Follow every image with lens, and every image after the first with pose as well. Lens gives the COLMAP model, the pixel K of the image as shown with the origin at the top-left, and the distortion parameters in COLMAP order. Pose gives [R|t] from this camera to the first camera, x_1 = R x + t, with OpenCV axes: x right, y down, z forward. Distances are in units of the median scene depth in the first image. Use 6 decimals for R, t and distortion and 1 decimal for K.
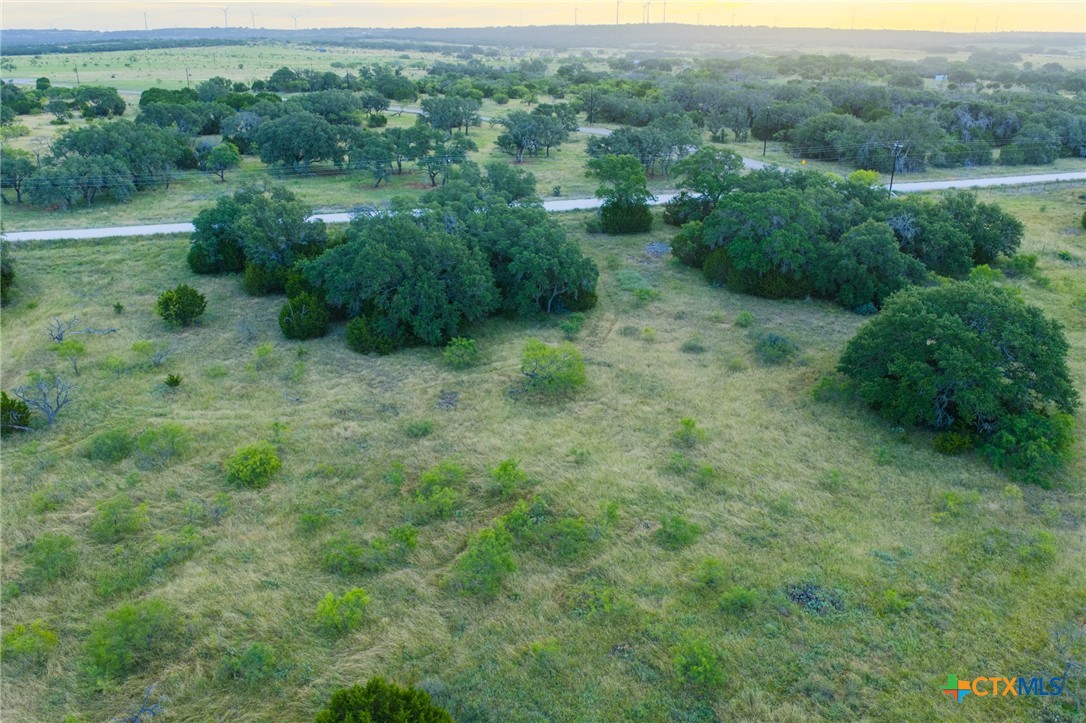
lens RADIAL K [[904.0, 0, 544.6], [0, 904.0, 374.0], [0, 0, 1]] dist [0.017254, -0.025511]
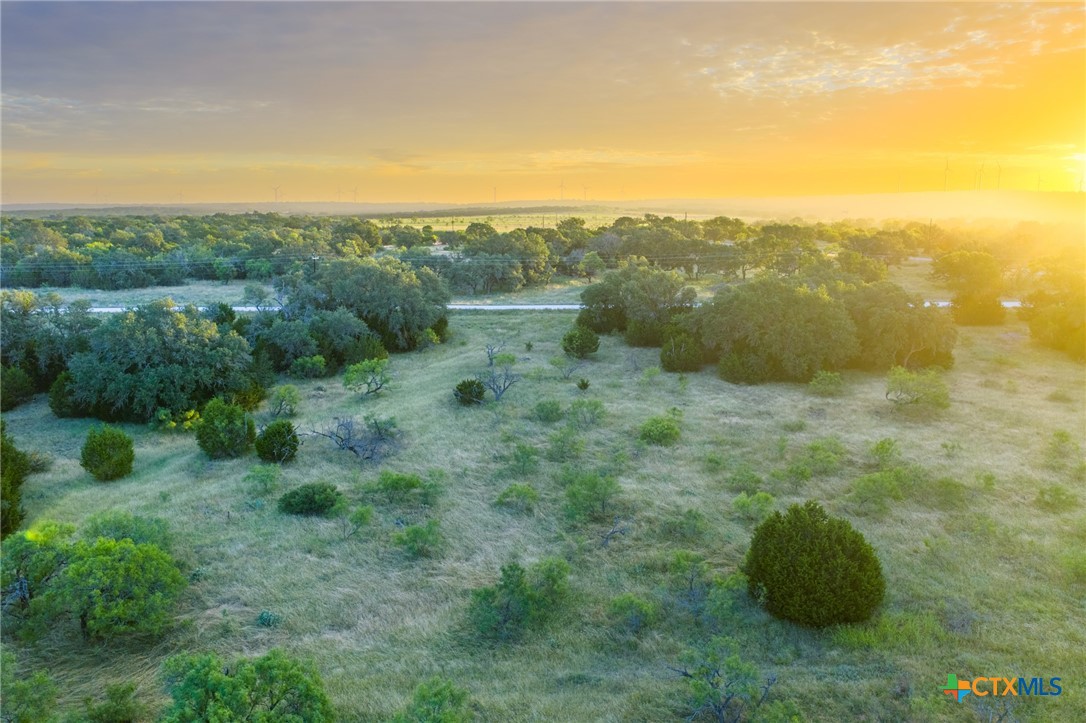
lens RADIAL K [[904.0, 0, 541.2], [0, 904.0, 373.9], [0, 0, 1]] dist [0.017254, -0.025511]
pose [[0.943884, 0.053620, -0.325897, -0.060729], [-0.109900, 0.981495, -0.156813, 0.180008], [0.311458, 0.183829, 0.932310, -0.155358]]
